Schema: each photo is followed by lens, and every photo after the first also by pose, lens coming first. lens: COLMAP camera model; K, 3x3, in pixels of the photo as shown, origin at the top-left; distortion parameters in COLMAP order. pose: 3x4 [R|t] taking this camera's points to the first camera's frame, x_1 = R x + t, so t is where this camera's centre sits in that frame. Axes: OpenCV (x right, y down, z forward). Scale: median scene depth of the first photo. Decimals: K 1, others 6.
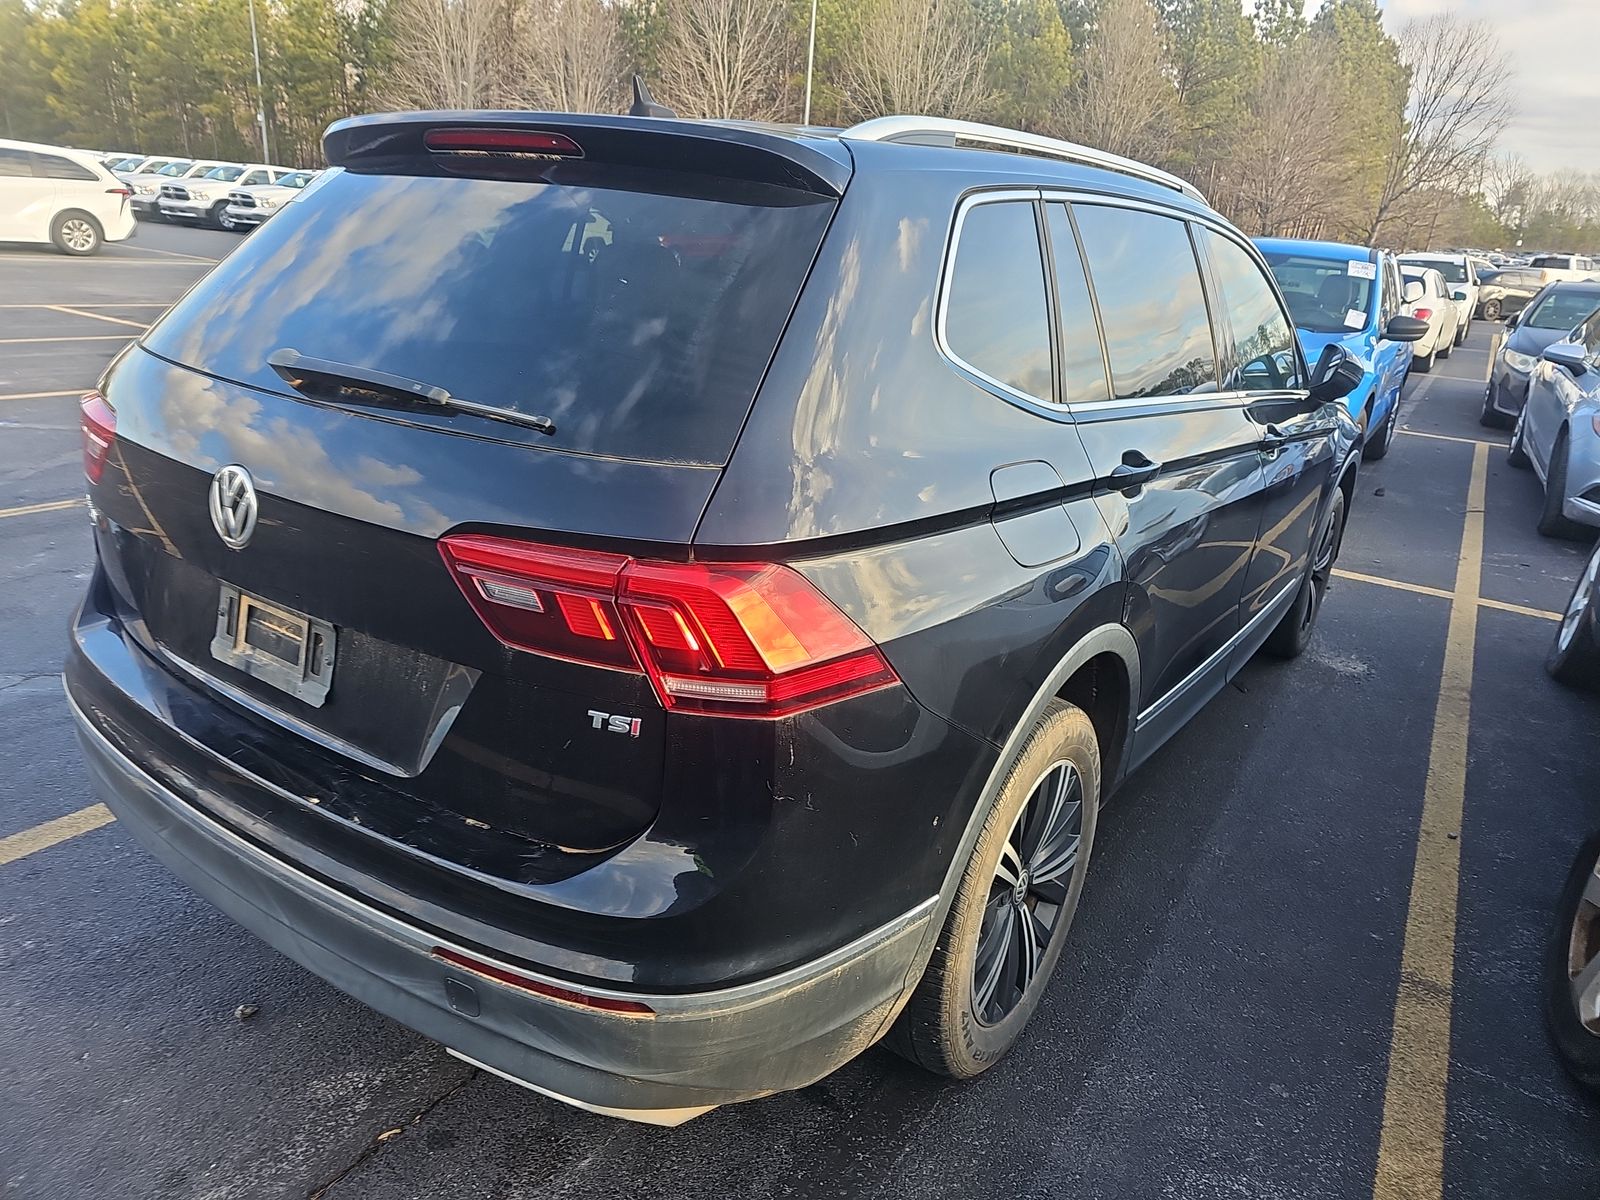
lens RADIAL K [[1107.8, 0, 800.0], [0, 1107.8, 600.0], [0, 0, 1]] dist [0.003700, 0.001462]
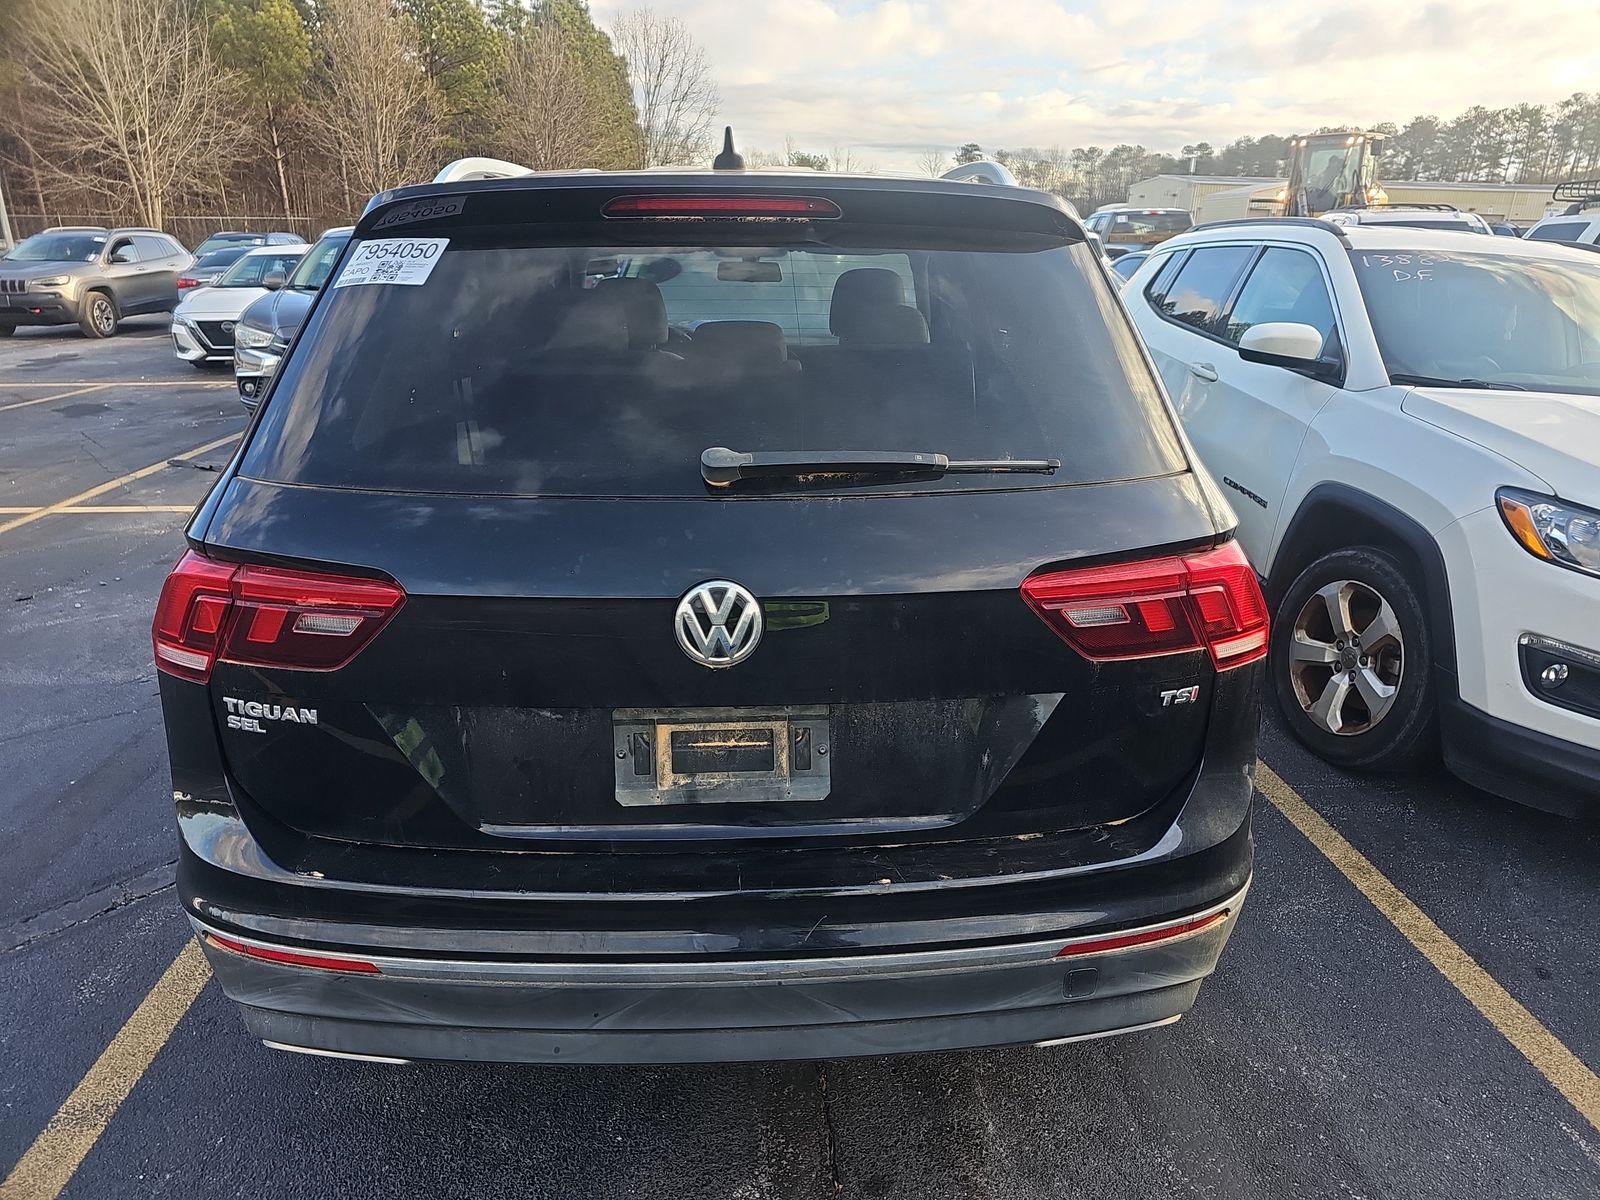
lens RADIAL K [[1089.2, 0, 800.0], [0, 1089.2, 600.0], [0, 0, 1]] dist [0.074501, -0.039191]
pose [[0.787096, -0.255368, 0.561486, -0.761612], [0.246155, 0.964692, 0.093686, -0.135754], [-0.565586, 0.064473, 0.822165, 0.164807]]
